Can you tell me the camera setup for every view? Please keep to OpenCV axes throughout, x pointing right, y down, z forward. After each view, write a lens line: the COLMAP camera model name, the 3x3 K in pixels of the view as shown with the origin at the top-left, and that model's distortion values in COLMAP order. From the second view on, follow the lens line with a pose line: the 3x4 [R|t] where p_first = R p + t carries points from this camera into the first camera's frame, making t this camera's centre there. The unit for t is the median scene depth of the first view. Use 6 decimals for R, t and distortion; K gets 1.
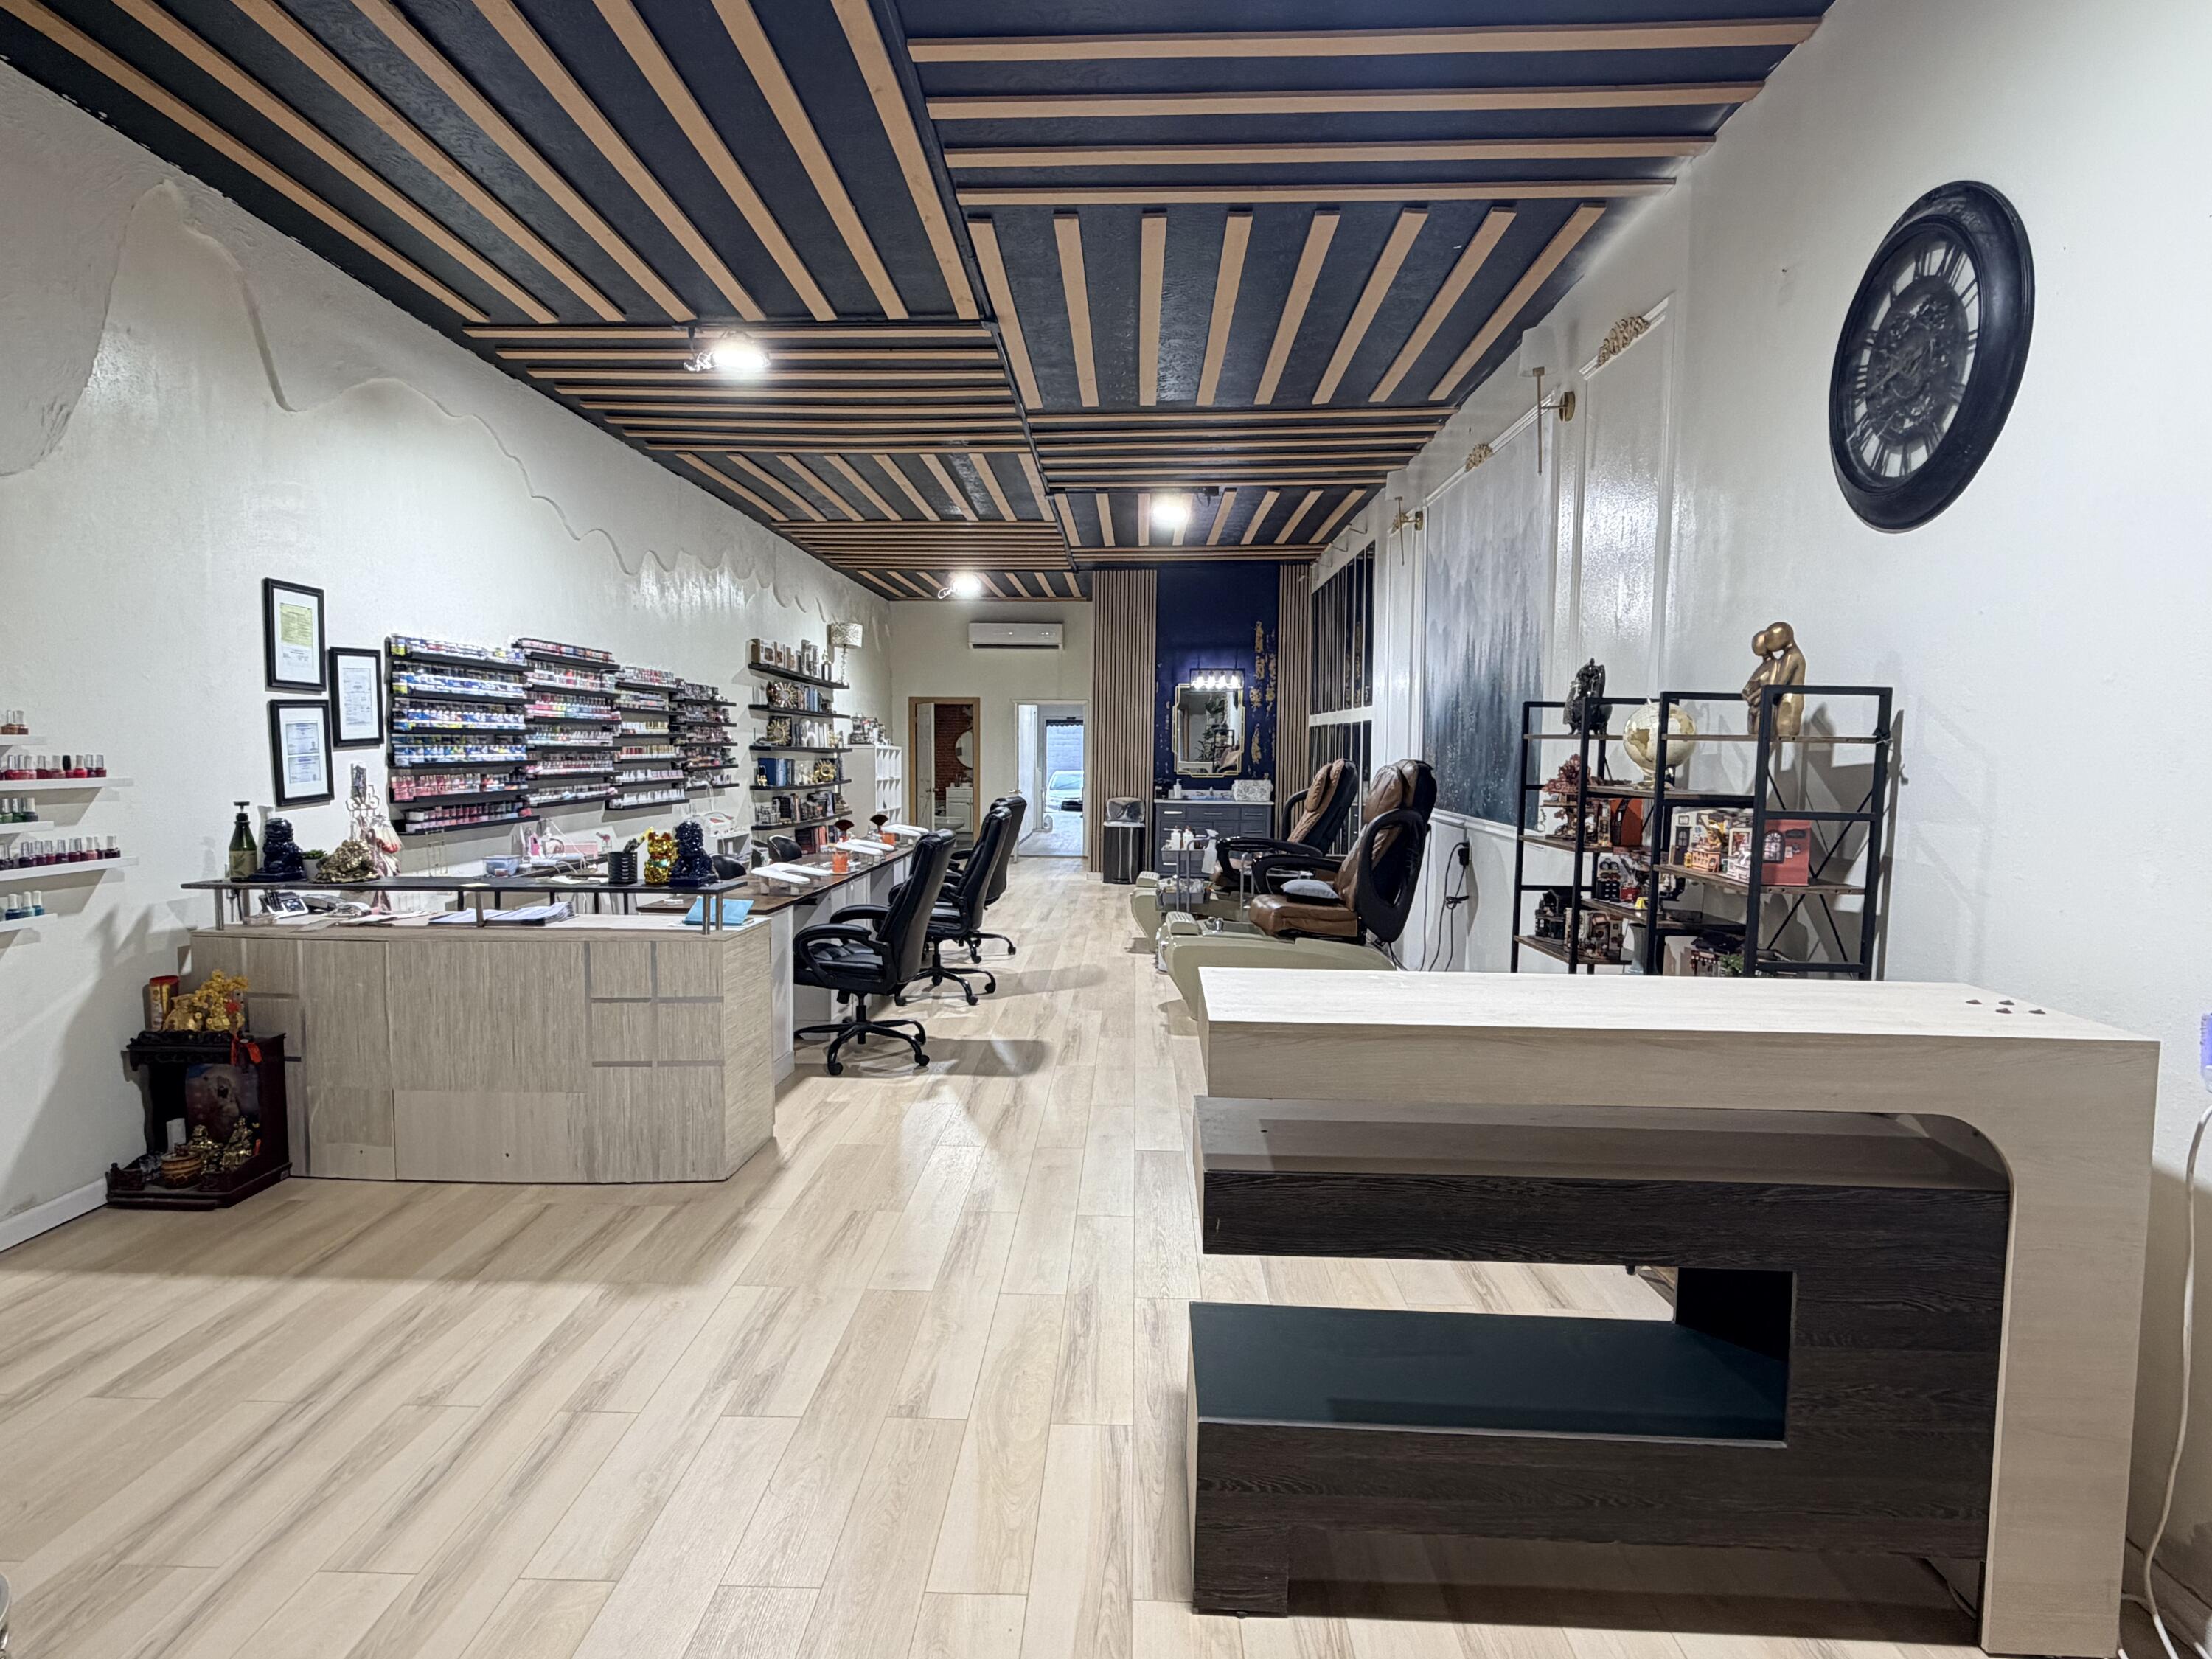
lens RADIAL K [[1284.8, 0, 1096.0], [0, 1284.8, 831.0], [0, 0, 1]] dist [0.003796, -0.002308]
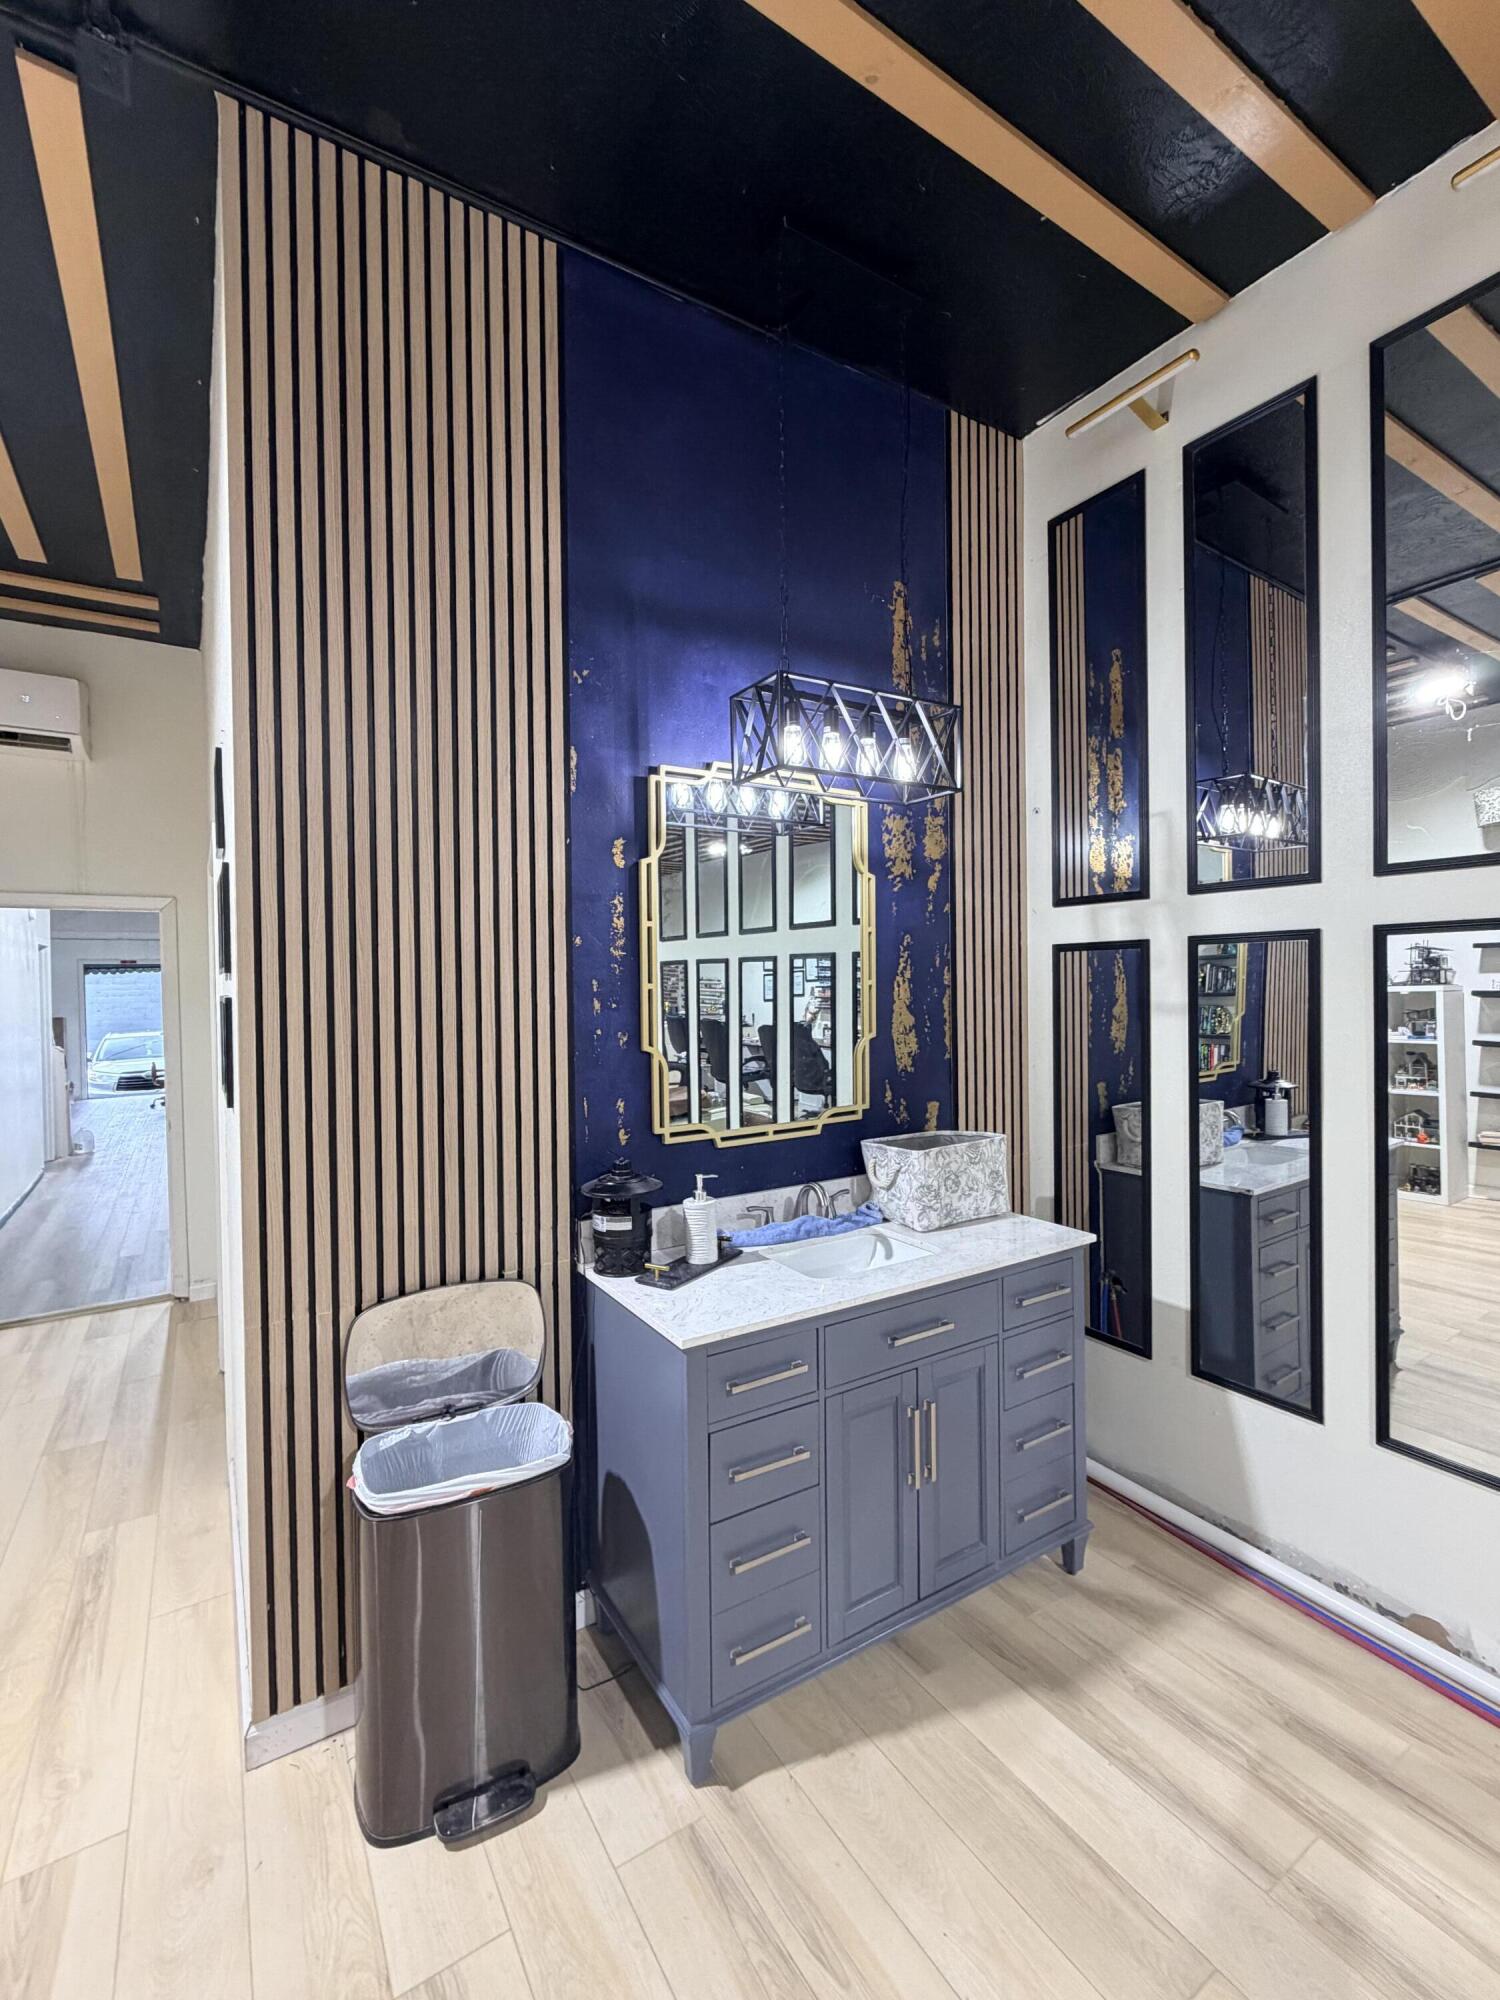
lens RADIAL K [[864.3, 0, 711.8], [0, 864.3, 984.2], [0, 0, 1]] dist [0.003008, 0.000139]
pose [[0.831798, -0.022340, 0.554629, -0.043104], [0.054371, 0.997664, -0.041358, -0.155848], [-0.552410, 0.064557, 0.831069, 2.012276]]
